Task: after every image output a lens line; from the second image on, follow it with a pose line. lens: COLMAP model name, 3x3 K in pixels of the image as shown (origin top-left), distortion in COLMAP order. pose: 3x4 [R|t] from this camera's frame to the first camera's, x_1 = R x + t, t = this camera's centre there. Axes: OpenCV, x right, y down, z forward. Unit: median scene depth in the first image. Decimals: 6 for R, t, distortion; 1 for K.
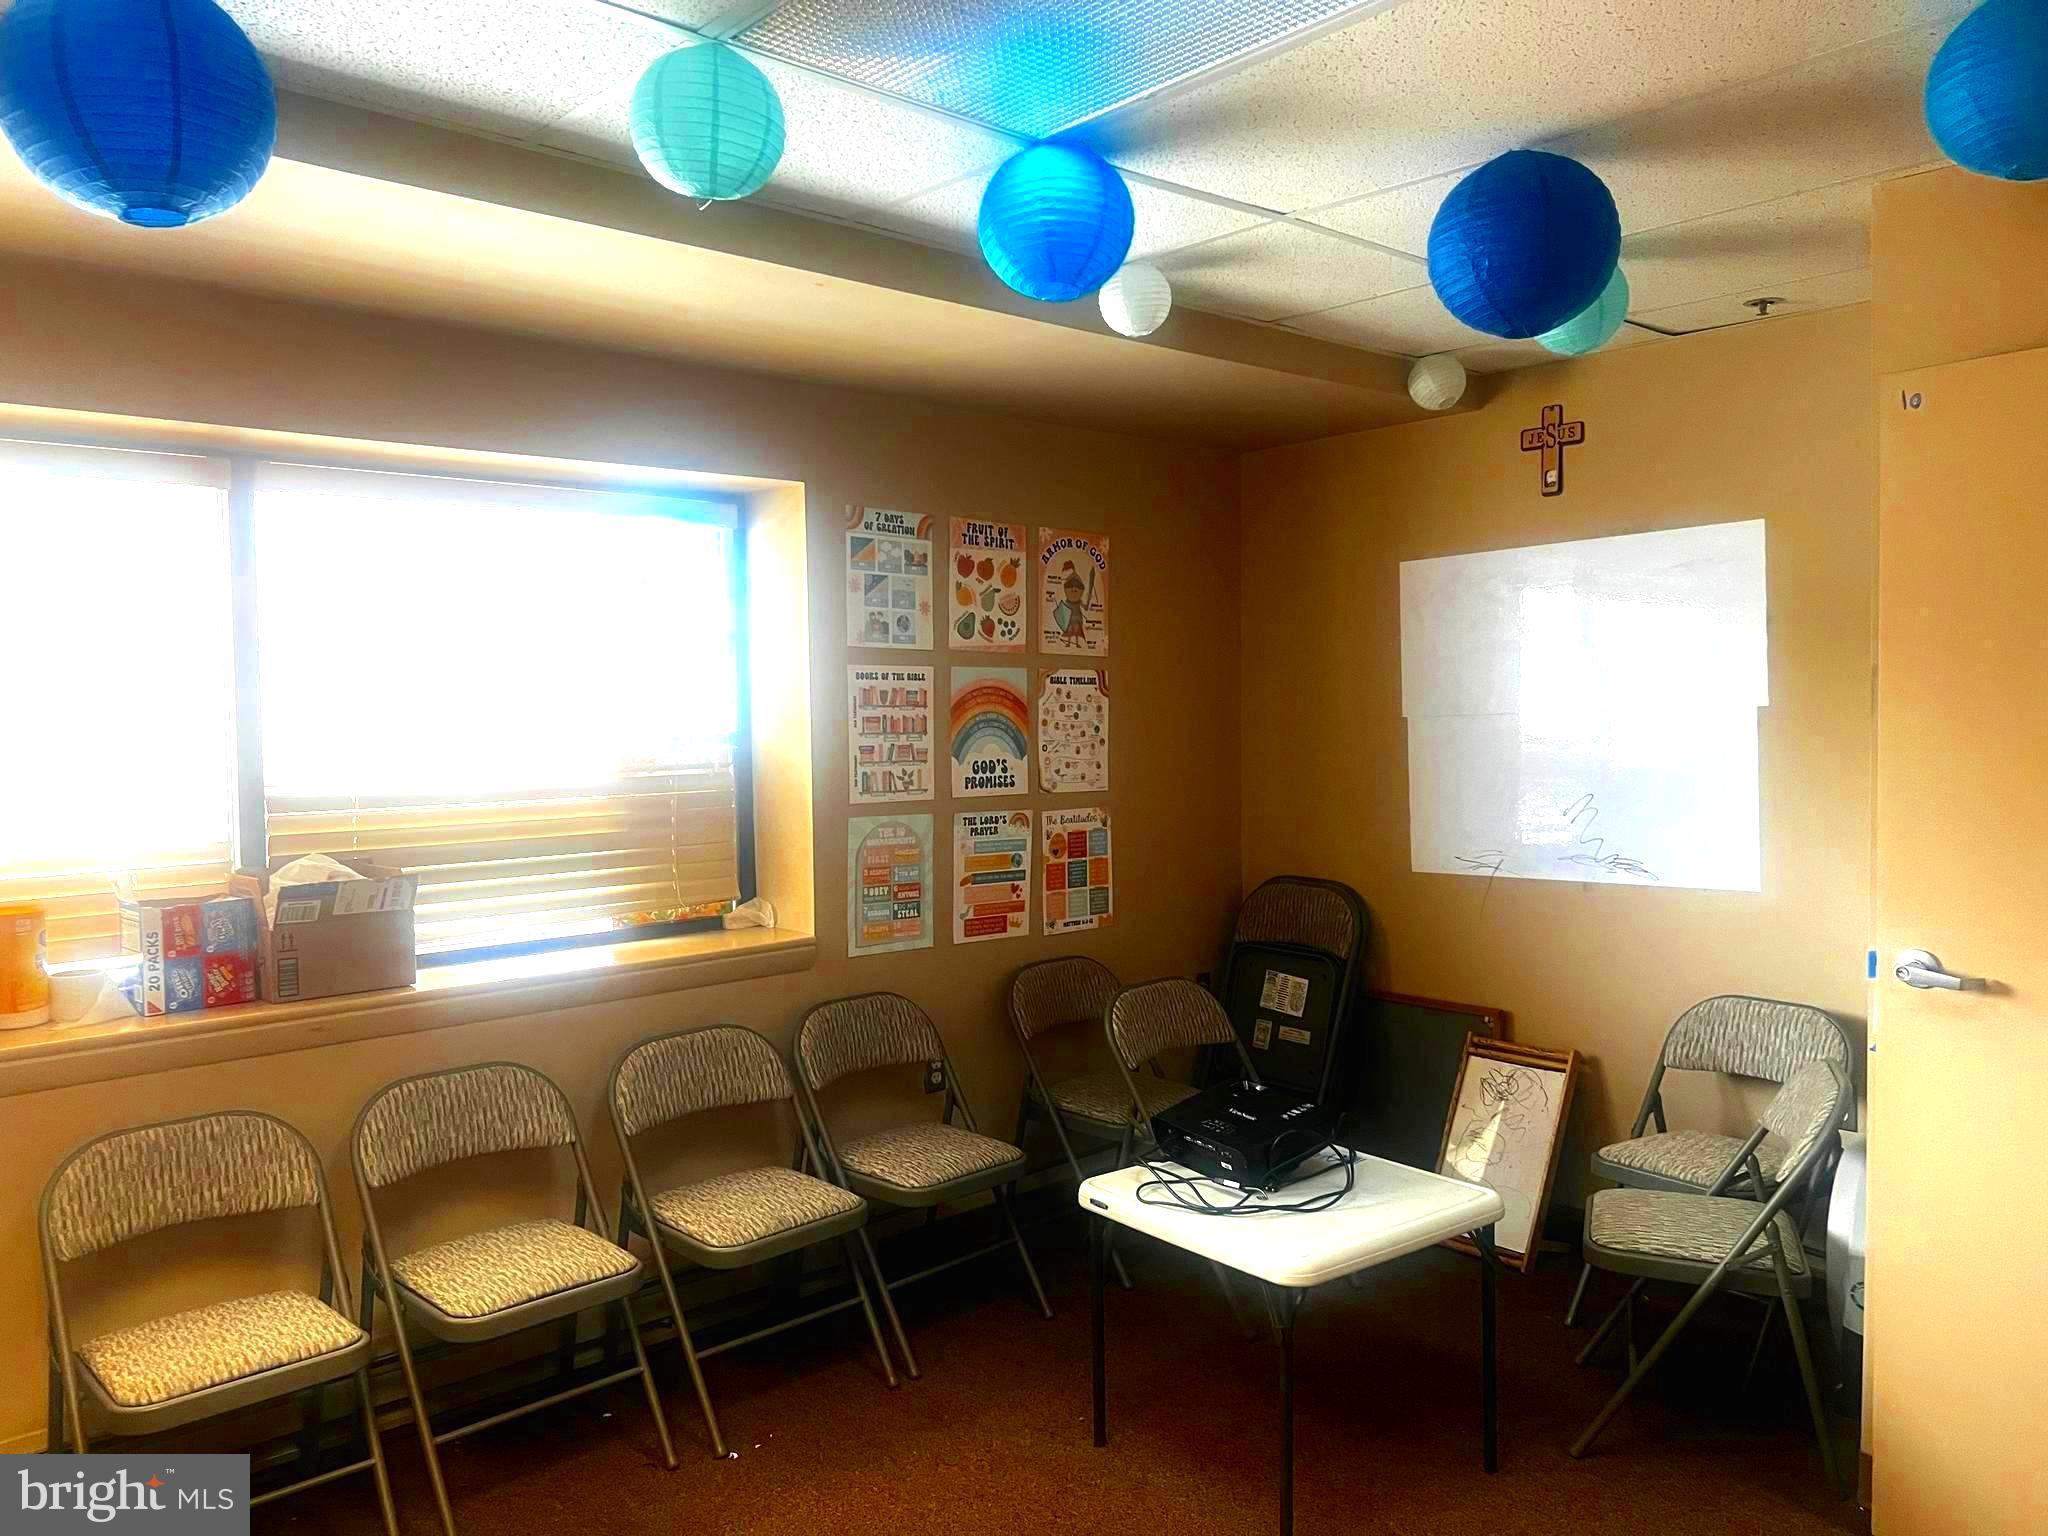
lens RADIAL K [[1542.2, 0, 1014.7], [0, 1542.2, 774.2], [0, 0, 1]] dist [0.083908, -0.116621]
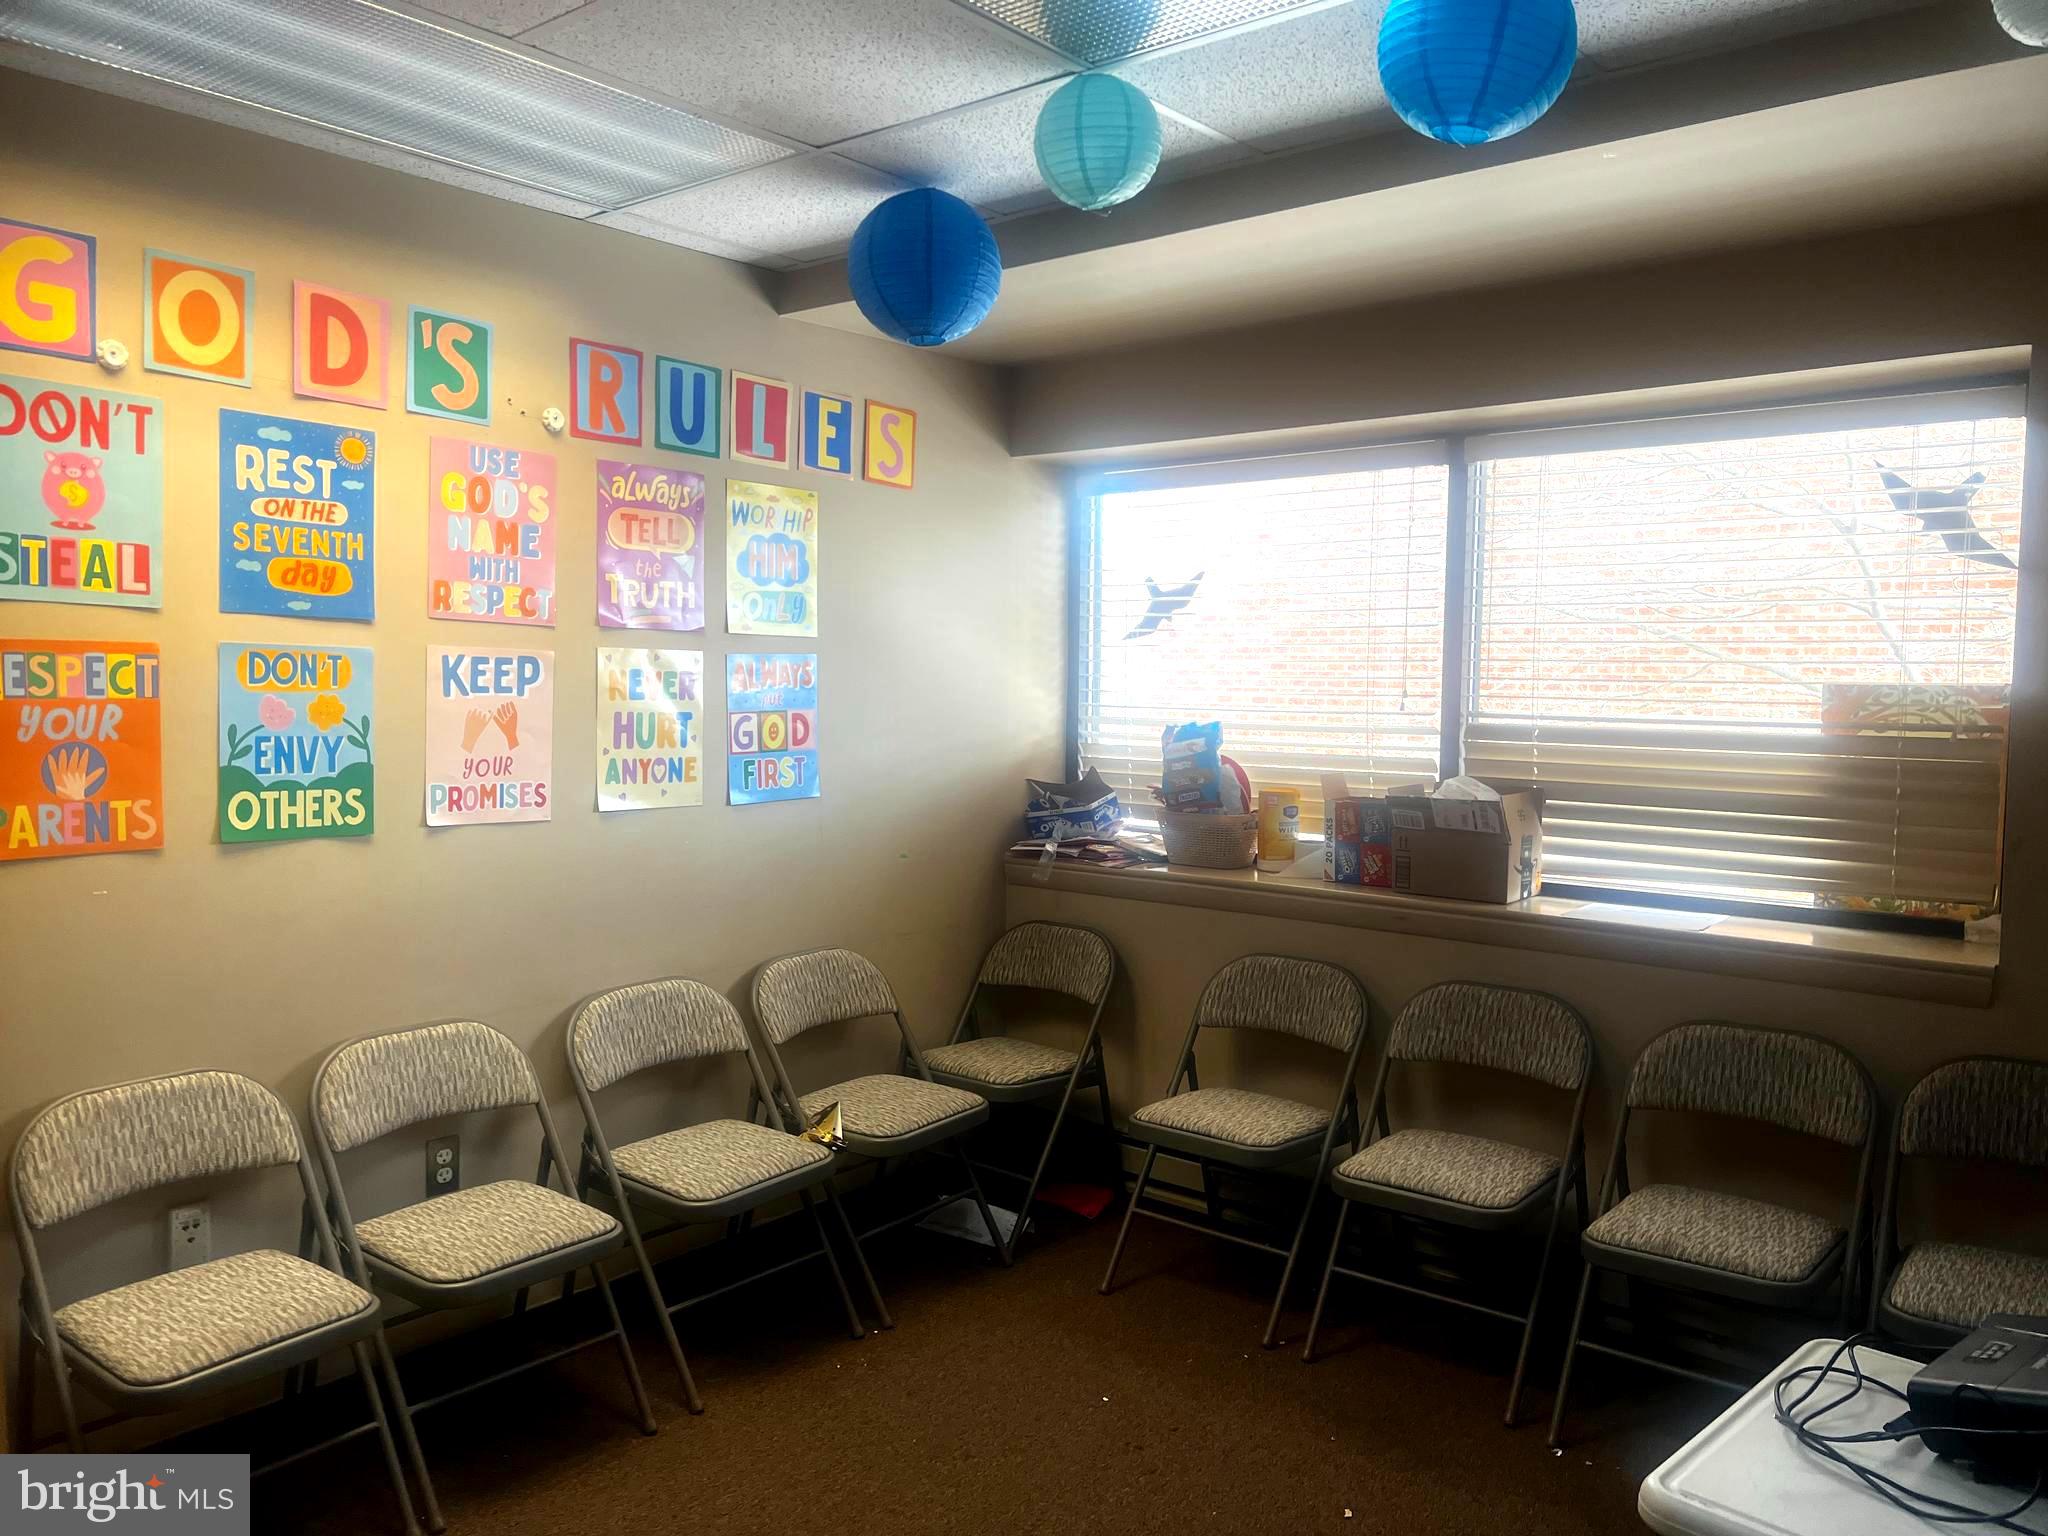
lens RADIAL K [[1542.2, 0, 1014.7], [0, 1542.2, 774.2], [0, 0, 1]] dist [0.083908, -0.116621]
pose [[0.138121, 0.088390, -0.986463, 0.519959], [-0.057343, 0.995053, 0.081131, -0.019619], [0.988754, 0.045361, 0.142506, 0.414382]]
